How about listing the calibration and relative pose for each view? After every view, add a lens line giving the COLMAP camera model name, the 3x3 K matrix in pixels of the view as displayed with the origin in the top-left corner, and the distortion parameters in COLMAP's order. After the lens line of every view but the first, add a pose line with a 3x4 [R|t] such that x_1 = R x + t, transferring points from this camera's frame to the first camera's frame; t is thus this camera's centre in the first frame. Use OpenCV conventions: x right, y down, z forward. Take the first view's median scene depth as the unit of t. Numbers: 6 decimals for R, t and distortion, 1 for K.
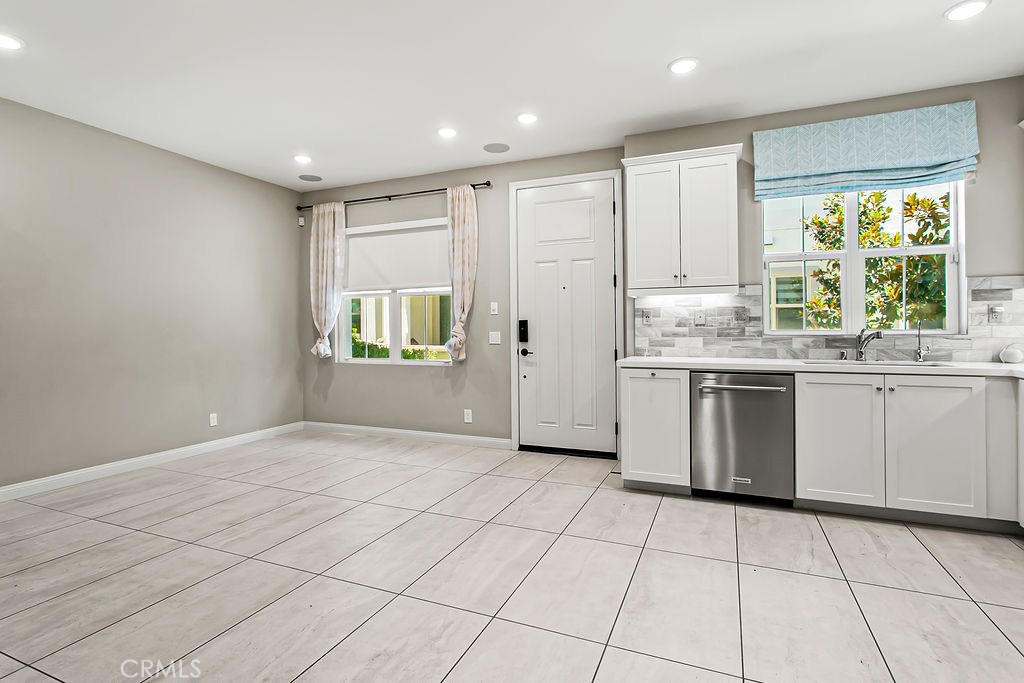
lens RADIAL K [[515.4, 0, 503.8], [0, 515.4, 325.8], [0, 0, 1]] dist [-0.013611, 0.007629]
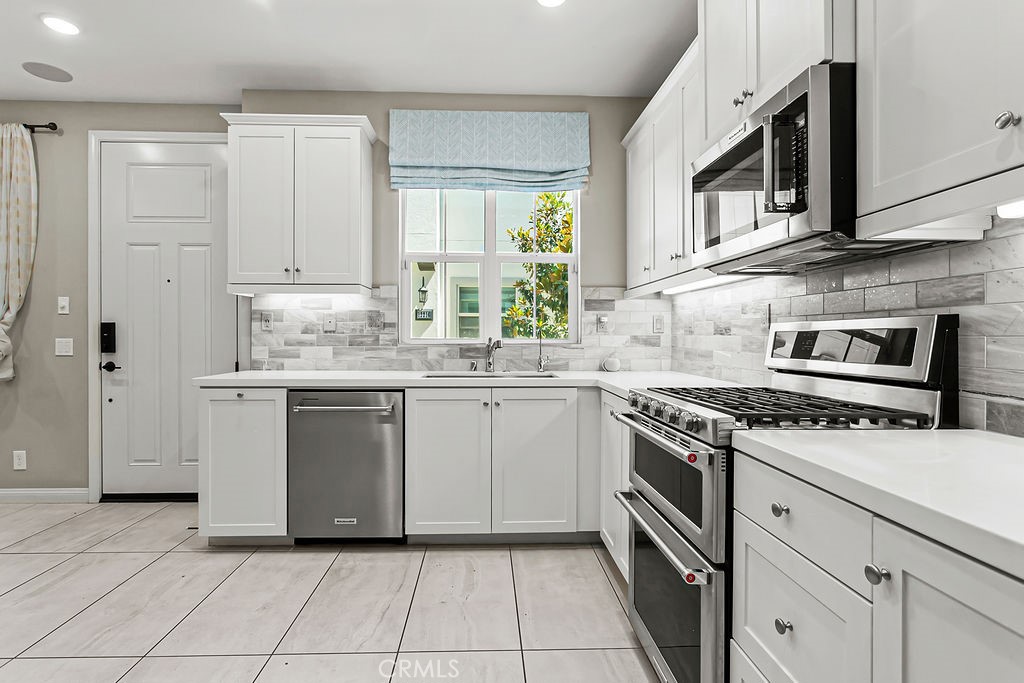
lens RADIAL K [[517.4, 0, 509.7], [0, 517.4, 336.3], [0, 0, 1]] dist [-0.008533, 0.000791]
pose [[0.898385, 0.007348, 0.439148, 0.301535], [-0.010131, 0.999941, 0.003994, -0.000312], [-0.439093, -0.008038, 0.898406, 0.132675]]
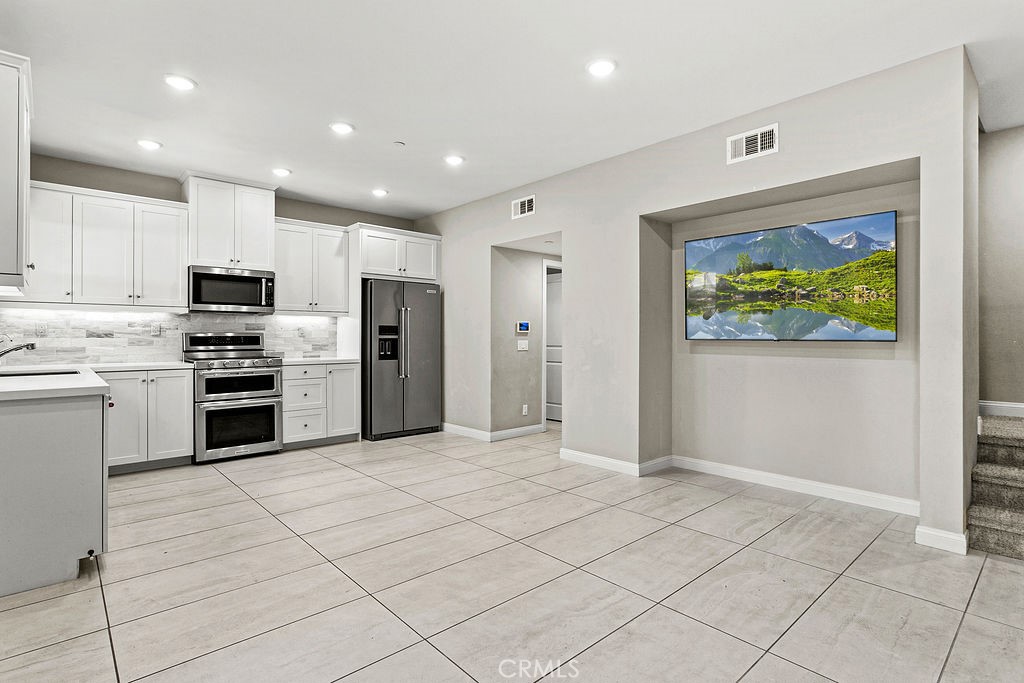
lens RADIAL K [[506.9, 0, 513.5], [0, 506.9, 335.5], [0, 0, 1]] dist [-0.001137, 0.000068]
pose [[-0.914282, 0.007351, 0.405011, -0.560727], [0.003700, 0.999945, -0.009796, 0.008637], [-0.405061, -0.007458, -0.914259, 1.401733]]
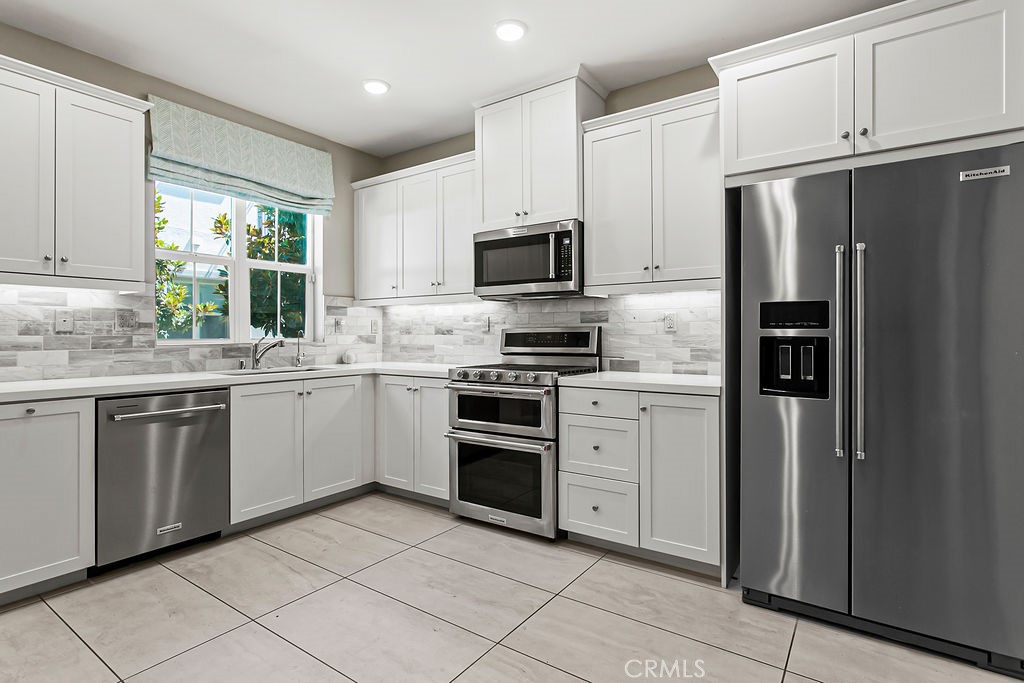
lens RADIAL K [[515.9, 0, 499.3], [0, 515.9, 331.1], [0, 0, 1]] dist [-0.014124, 0.011234]
pose [[0.207673, 0.011573, 0.978130, -0.192732], [-0.004610, 0.999930, -0.010852, 0.001707], [-0.978187, -0.002255, 0.207712, 0.304984]]
